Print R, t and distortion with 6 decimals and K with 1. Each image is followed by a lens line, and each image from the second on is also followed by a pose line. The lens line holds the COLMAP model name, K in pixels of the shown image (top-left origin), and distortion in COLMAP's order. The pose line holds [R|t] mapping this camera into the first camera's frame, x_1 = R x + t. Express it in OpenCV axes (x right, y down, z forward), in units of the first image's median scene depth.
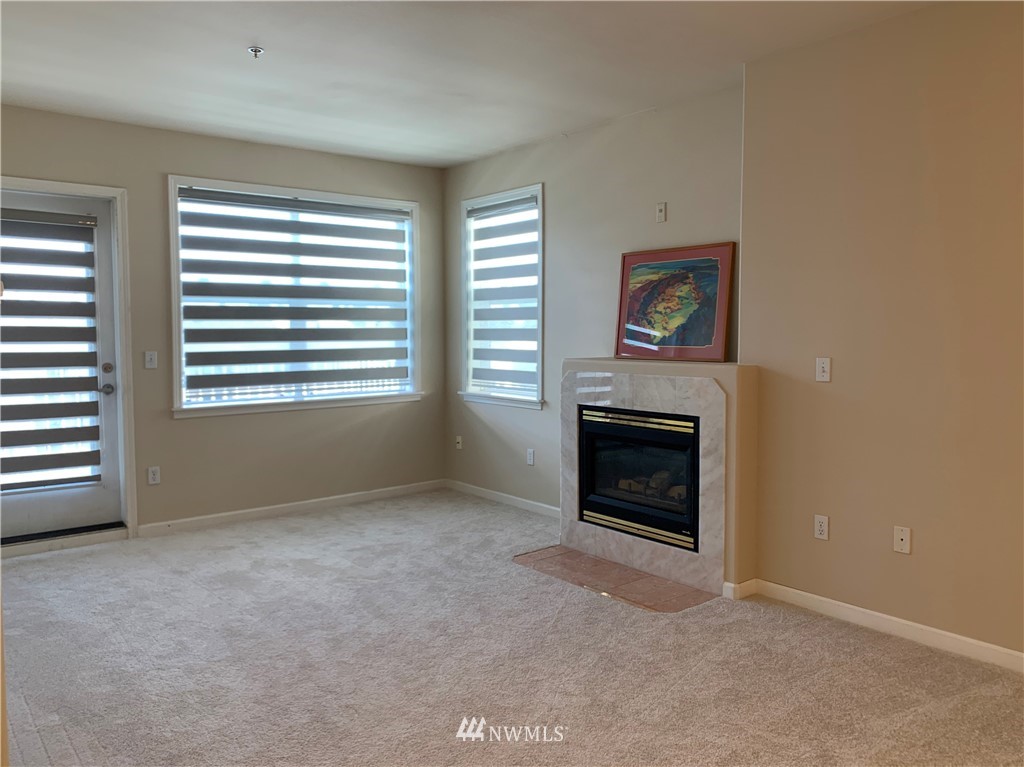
lens RADIAL K [[787.7, 0, 508.2], [0, 787.7, 378.6], [0, 0, 1]] dist [0.076946, -0.094489]
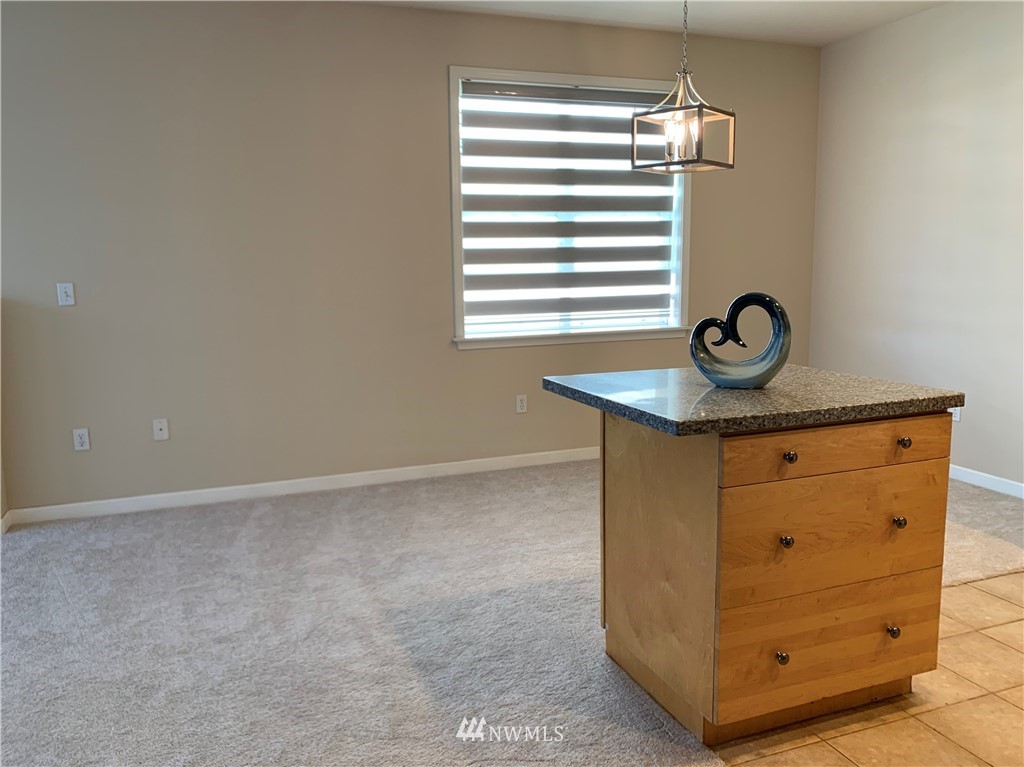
lens RADIAL K [[787.7, 0, 508.2], [0, 787.7, 378.6], [0, 0, 1]] dist [0.076946, -0.094489]
pose [[0.327605, -0.140976, 0.934238, -0.484147], [0.072420, 0.989643, 0.123942, 0.012404], [-0.942035, 0.027053, 0.334422, 0.094509]]
